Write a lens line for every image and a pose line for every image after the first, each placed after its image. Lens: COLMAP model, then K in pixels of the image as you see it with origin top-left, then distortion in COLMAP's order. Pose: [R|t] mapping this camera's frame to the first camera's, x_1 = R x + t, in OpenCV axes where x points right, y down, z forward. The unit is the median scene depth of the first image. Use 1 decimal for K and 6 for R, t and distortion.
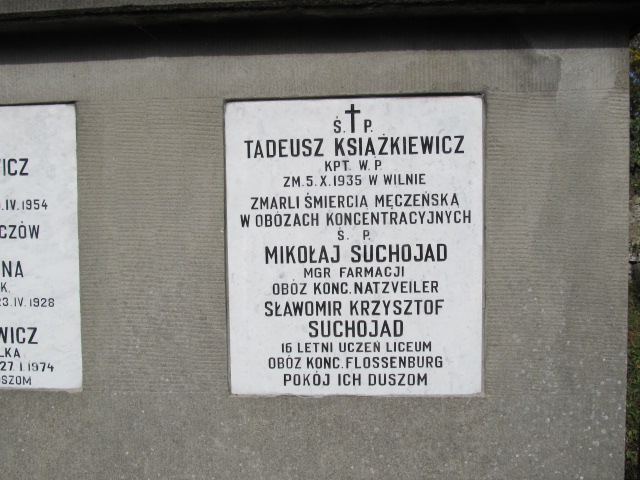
lens RADIAL K [[521.7, 0, 320.5], [0, 521.7, 241.5], [0, 0, 1]] dist [-0.064777, 0.022567]
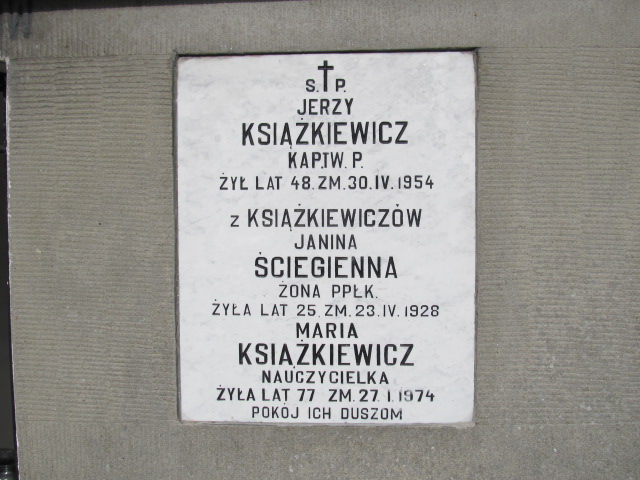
lens RADIAL K [[521.7, 0, 319.4], [0, 521.7, 238.3], [0, 0, 1]] dist [-0.064777, 0.022567]
pose [[0.999982, -0.003359, 0.004932, -0.705251], [0.003433, 0.999880, -0.015094, 0.022597], [-0.004881, 0.015111, 0.999874, 0.229567]]
